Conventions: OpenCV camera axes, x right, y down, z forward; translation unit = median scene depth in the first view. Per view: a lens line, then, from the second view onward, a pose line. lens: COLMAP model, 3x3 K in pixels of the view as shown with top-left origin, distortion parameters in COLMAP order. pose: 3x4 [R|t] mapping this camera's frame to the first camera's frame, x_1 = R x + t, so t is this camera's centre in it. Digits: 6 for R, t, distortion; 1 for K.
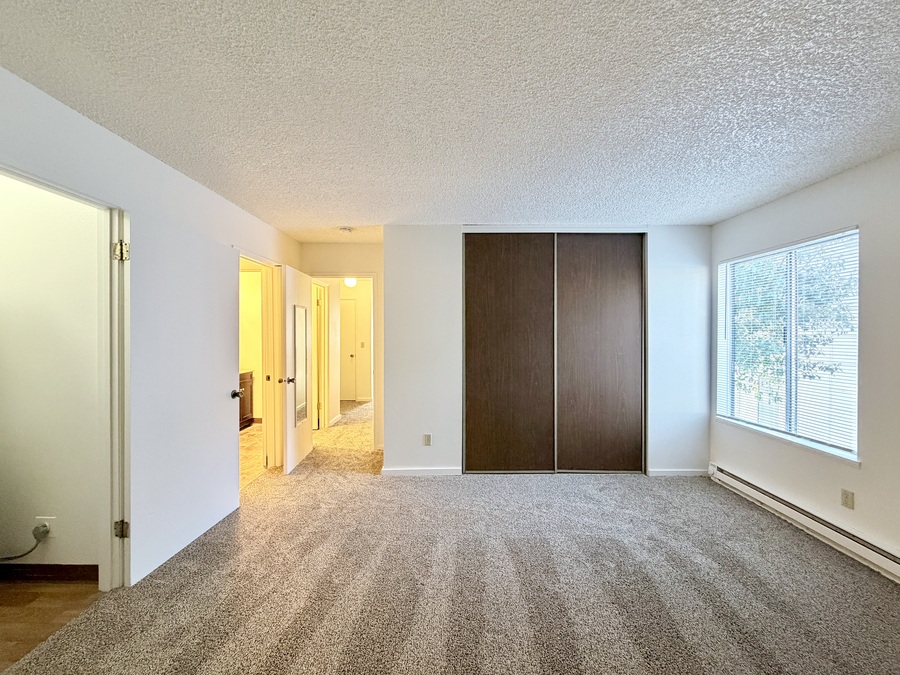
lens RADIAL K [[358.9, 0, 447.5], [0, 358.9, 336.8], [0, 0, 1]] dist [0.001238, -0.000599]
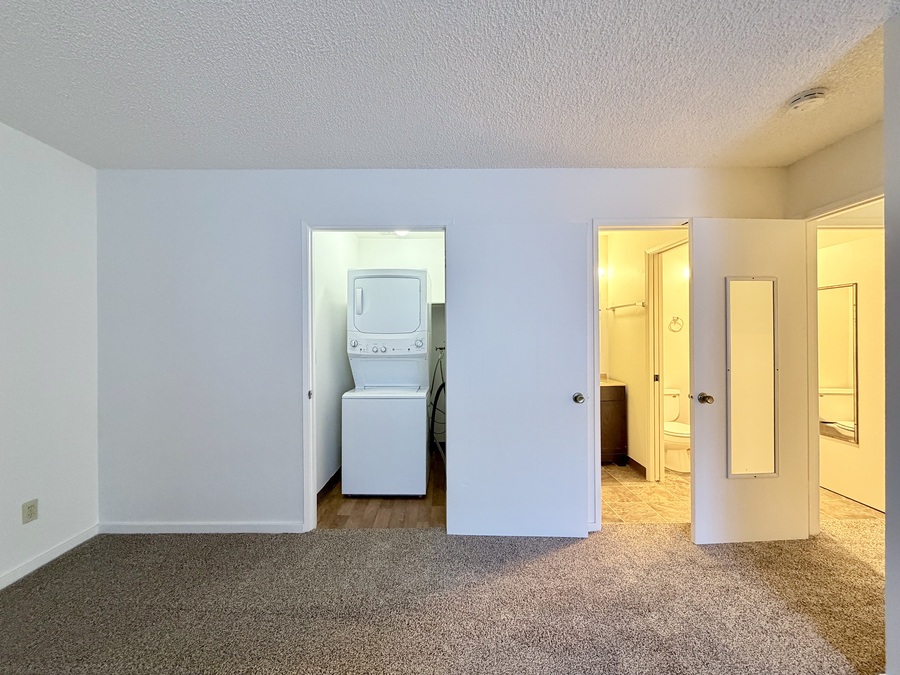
lens RADIAL K [[358.9, 0, 447.5], [0, 358.9, 336.8], [0, 0, 1]] dist [0.001238, -0.000599]
pose [[0.016262, -0.003130, -0.999863, 0.193863], [-0.001779, 0.999993, -0.003159, 0.017187], [0.999866, 0.001830, 0.016256, 0.561091]]
